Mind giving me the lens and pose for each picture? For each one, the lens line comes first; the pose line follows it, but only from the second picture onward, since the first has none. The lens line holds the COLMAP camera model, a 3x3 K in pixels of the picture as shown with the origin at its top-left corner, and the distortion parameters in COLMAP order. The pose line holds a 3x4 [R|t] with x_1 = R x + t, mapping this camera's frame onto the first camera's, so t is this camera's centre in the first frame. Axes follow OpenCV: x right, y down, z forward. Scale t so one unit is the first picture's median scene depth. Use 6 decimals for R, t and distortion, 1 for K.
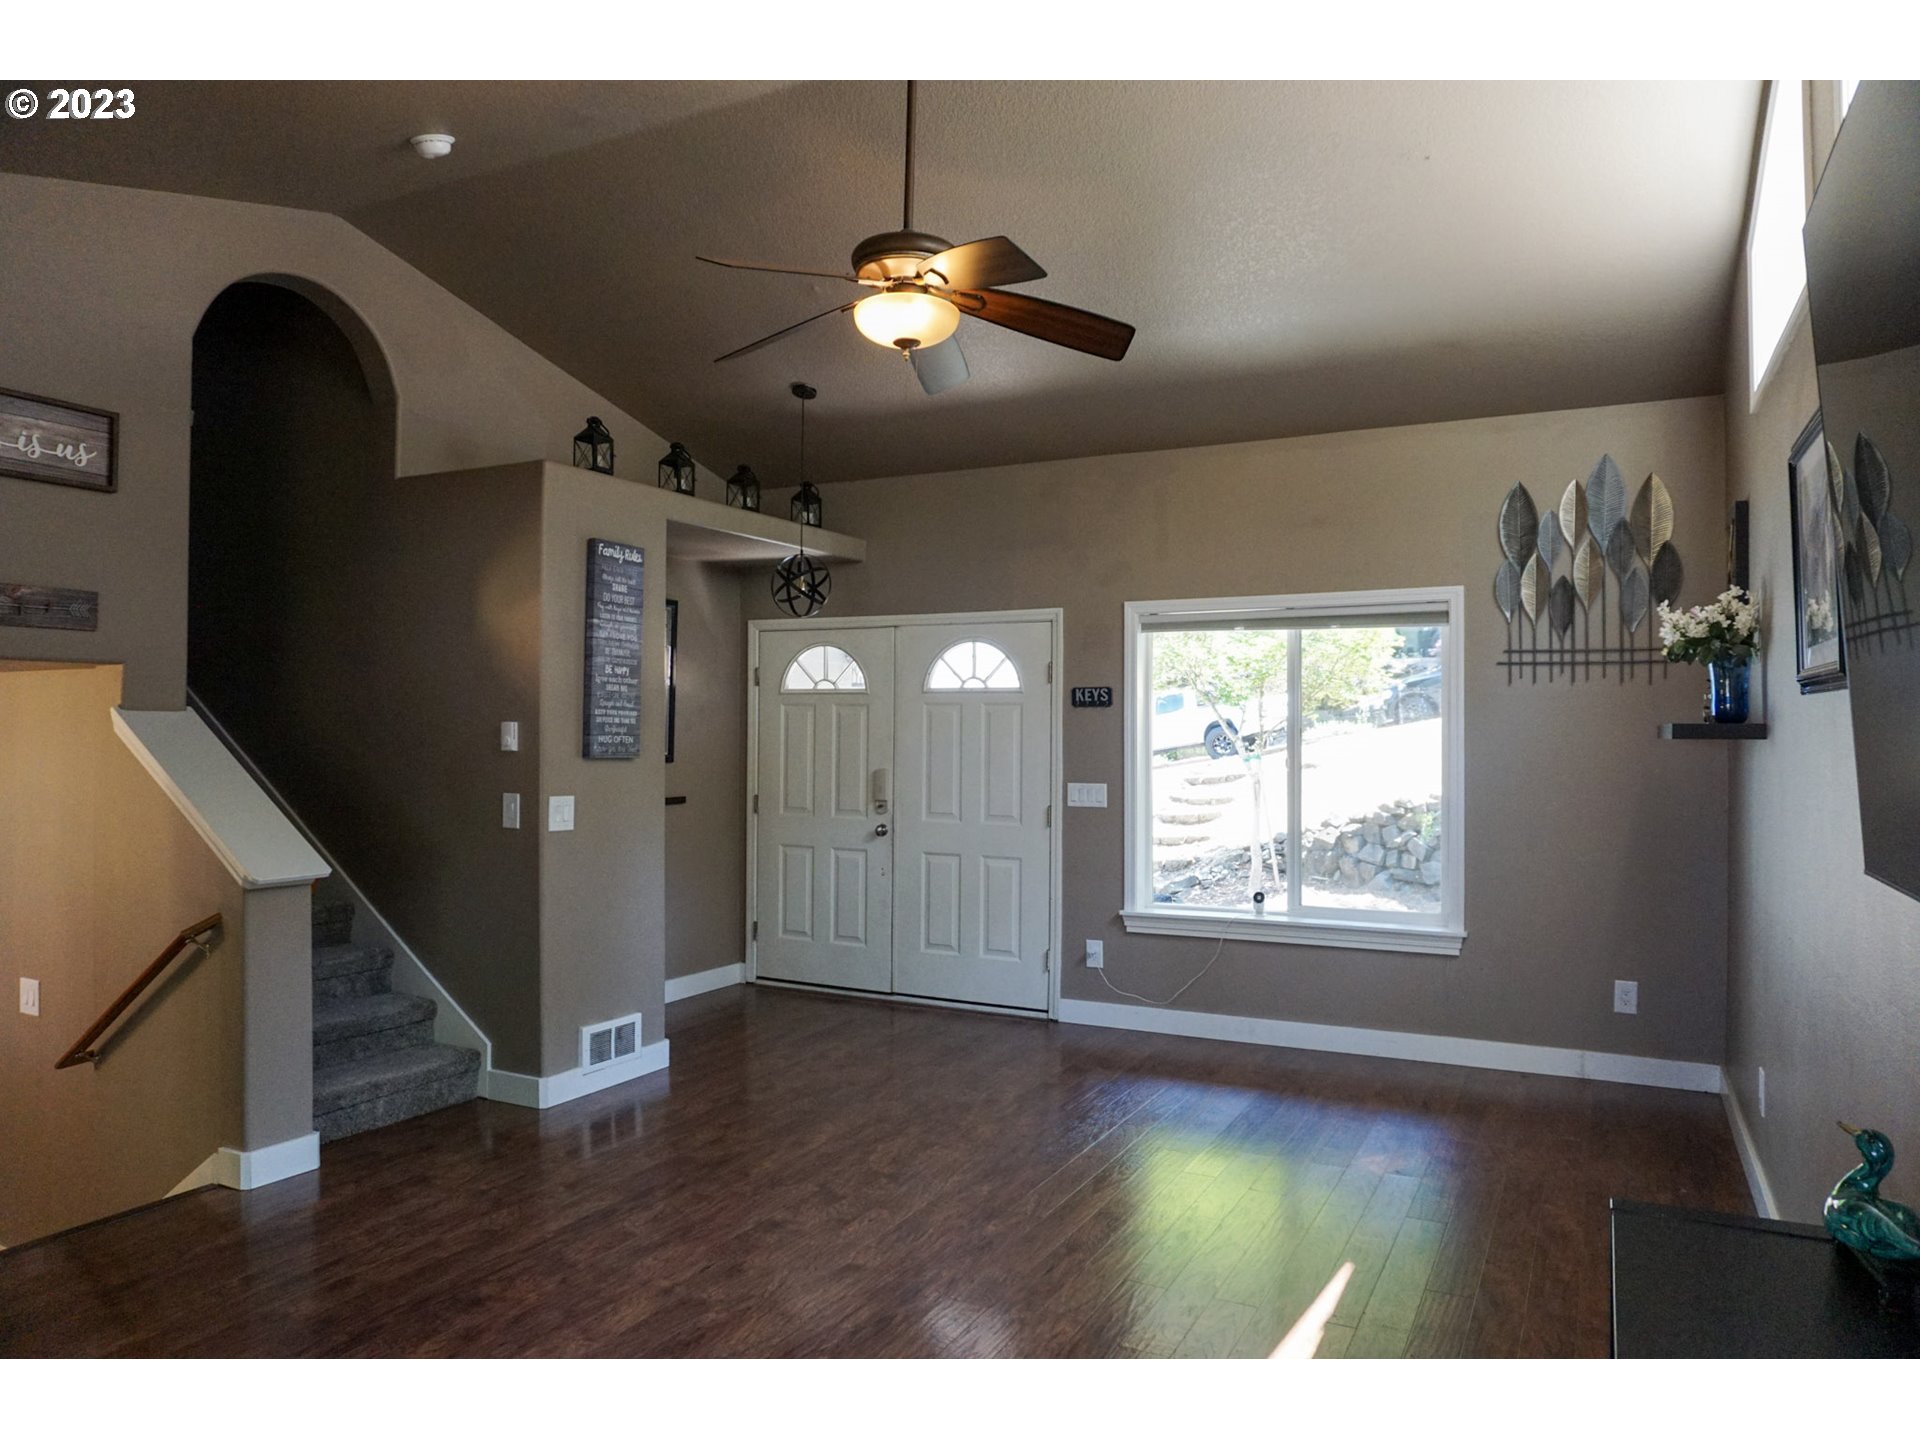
lens RADIAL K [[1279.6, 0, 962.2], [0, 1279.6, 729.2], [0, 0, 1]] dist [-0.066019, 0.056188]
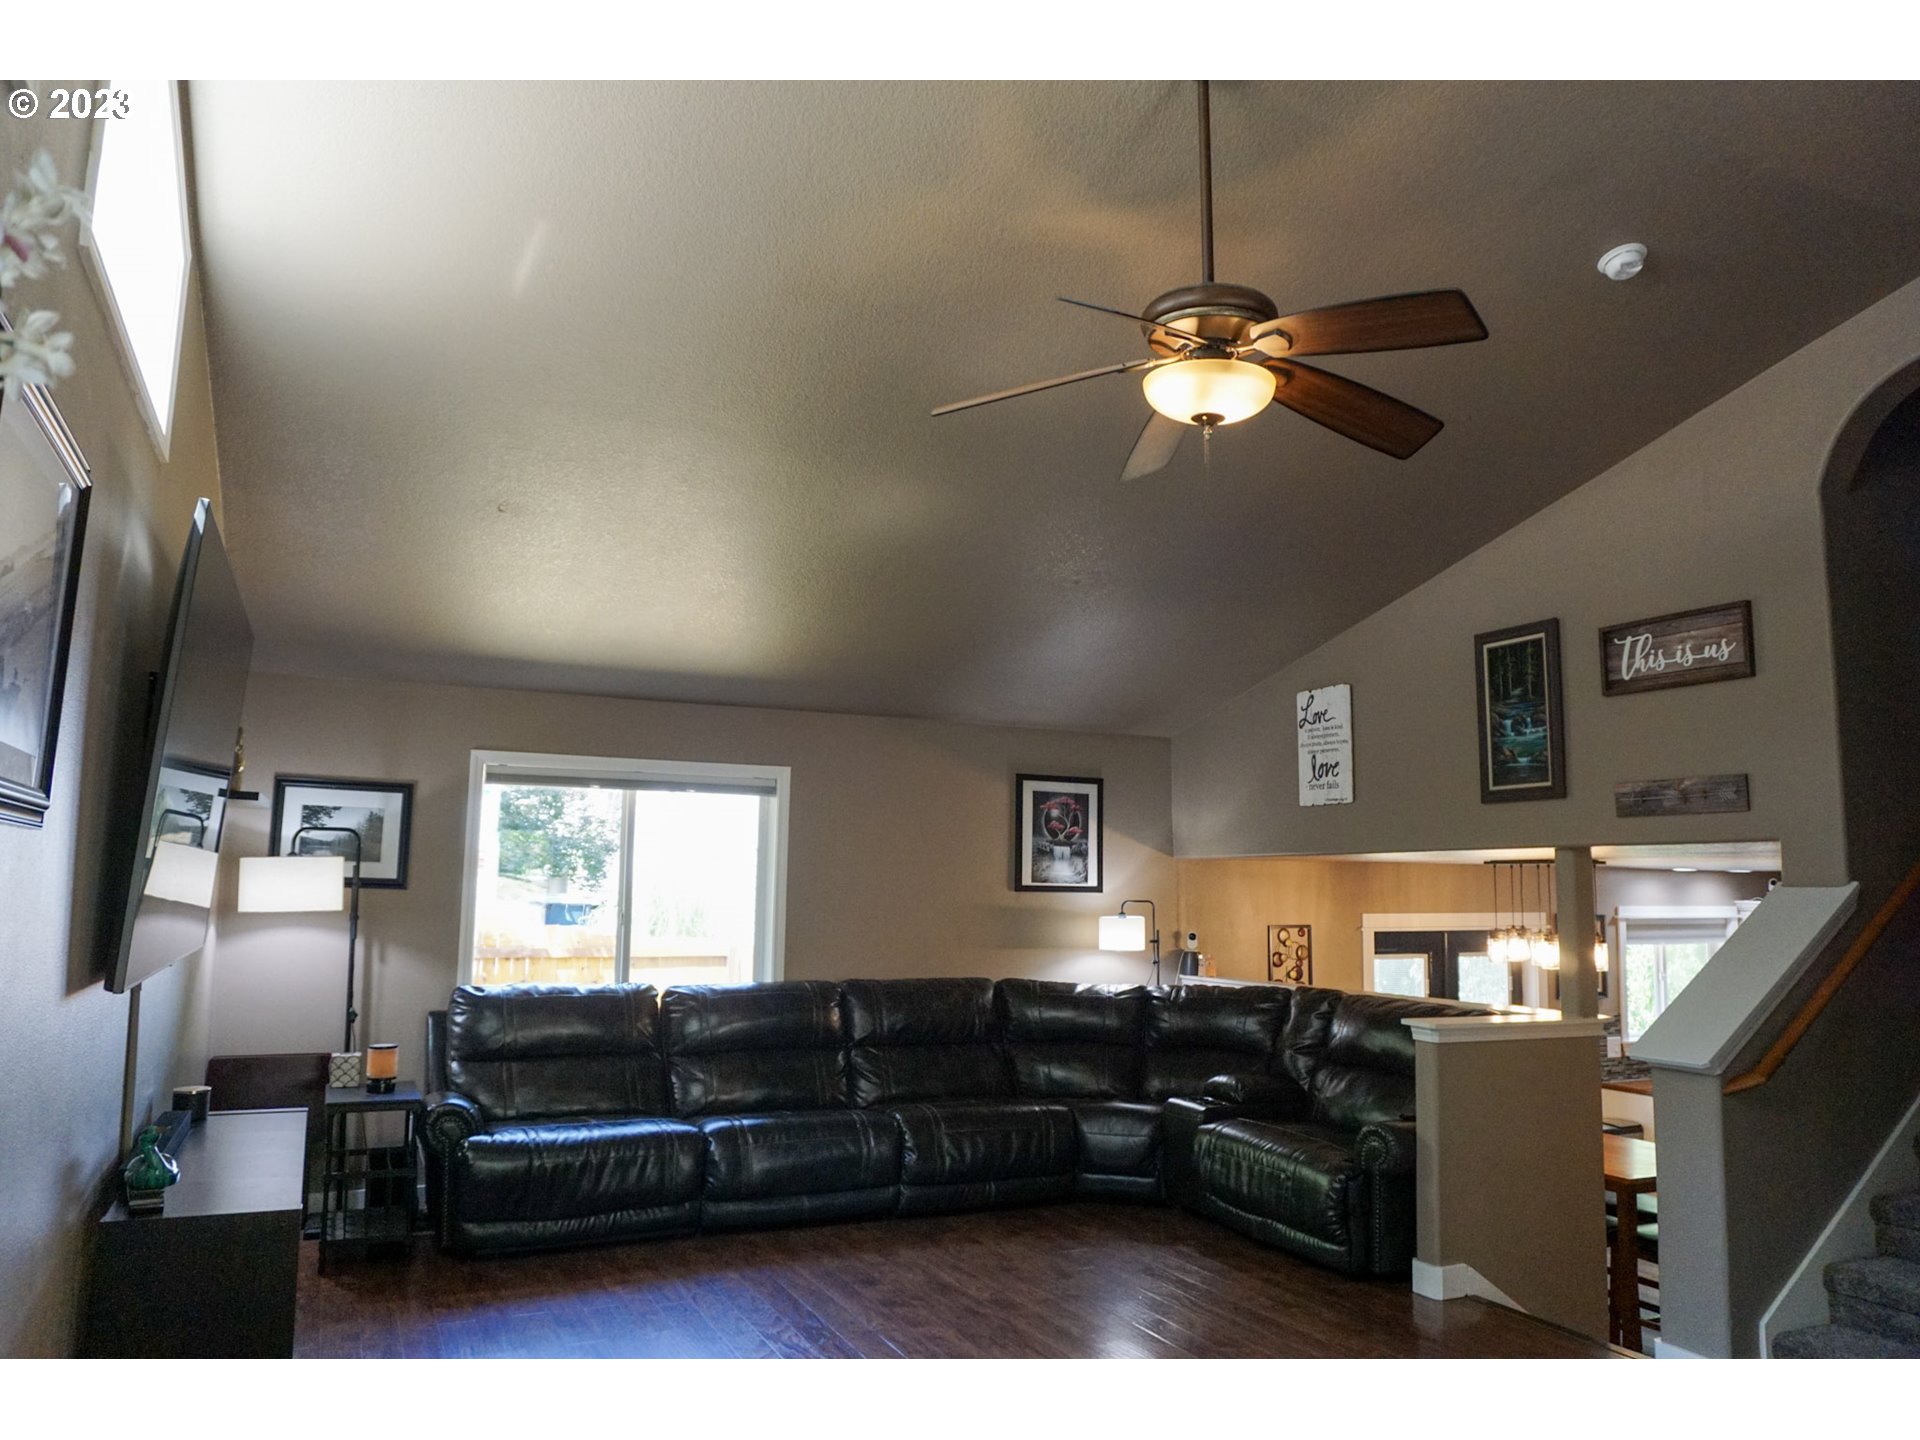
lens RADIAL K [[1331.9, 0, 945.3], [0, 1331.9, 728.6], [0, 0, 1]] dist [-0.023582, 0.000194]
pose [[-0.621593, -0.109056, -0.775711, 0.474781], [-0.016829, 0.991892, -0.125963, 0.002873], [0.783159, -0.065243, -0.618389, 0.944482]]
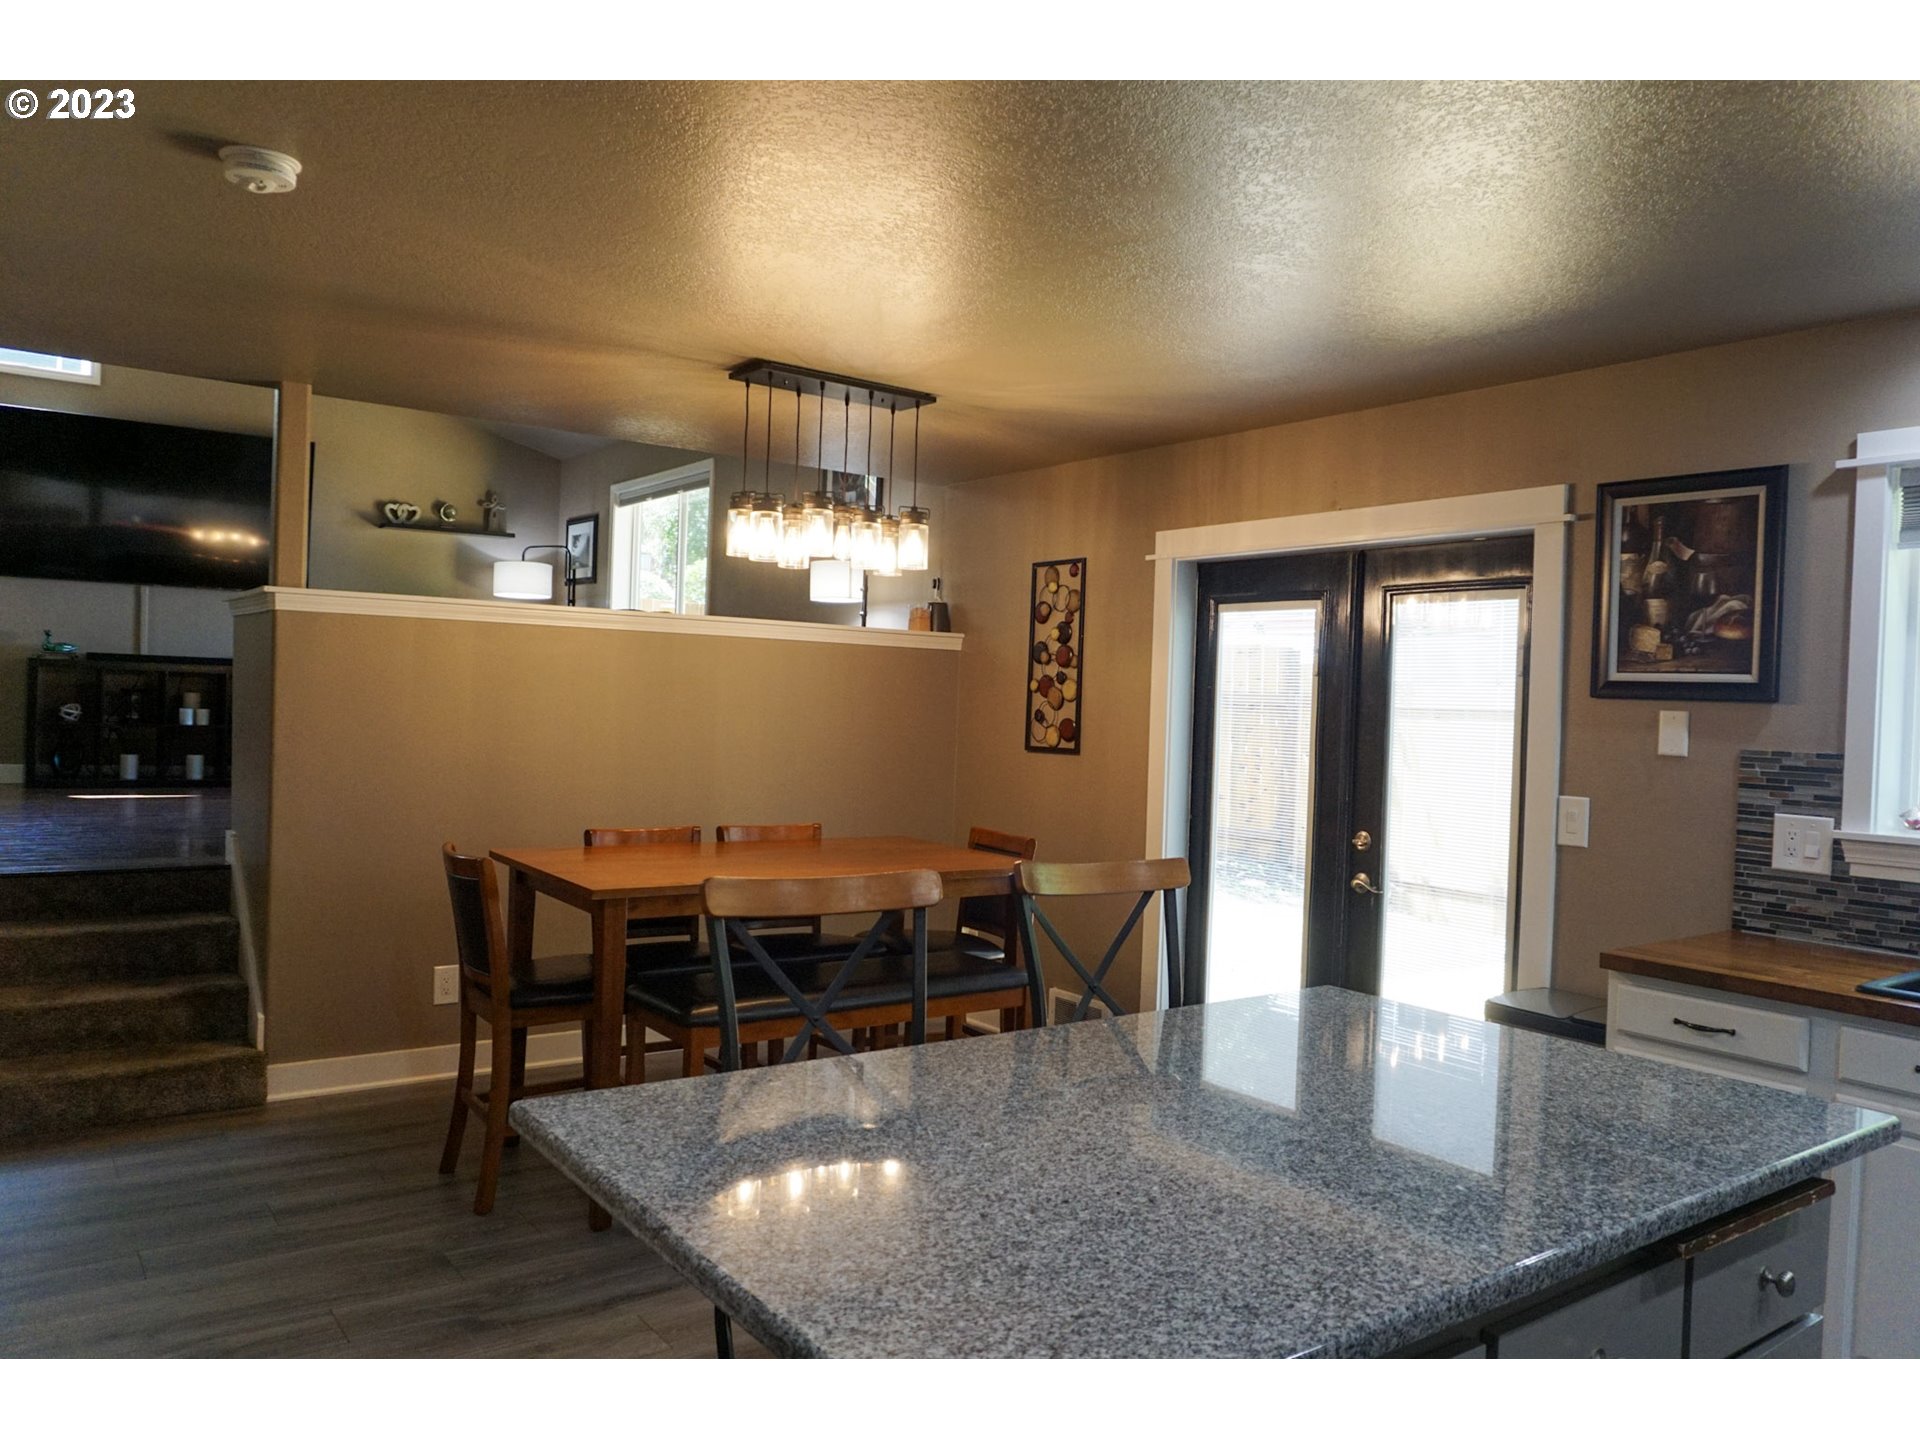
lens RADIAL K [[1409.6, 0, 957.7], [0, 1409.6, 725.6], [0, 0, 1]] dist [-0.065192, 0.046772]
pose [[-0.881317, -0.044126, 0.470461, -1.484787], [-0.038232, 0.999025, 0.022081, 0.136099], [-0.470977, 0.001474, -0.882144, 1.279931]]
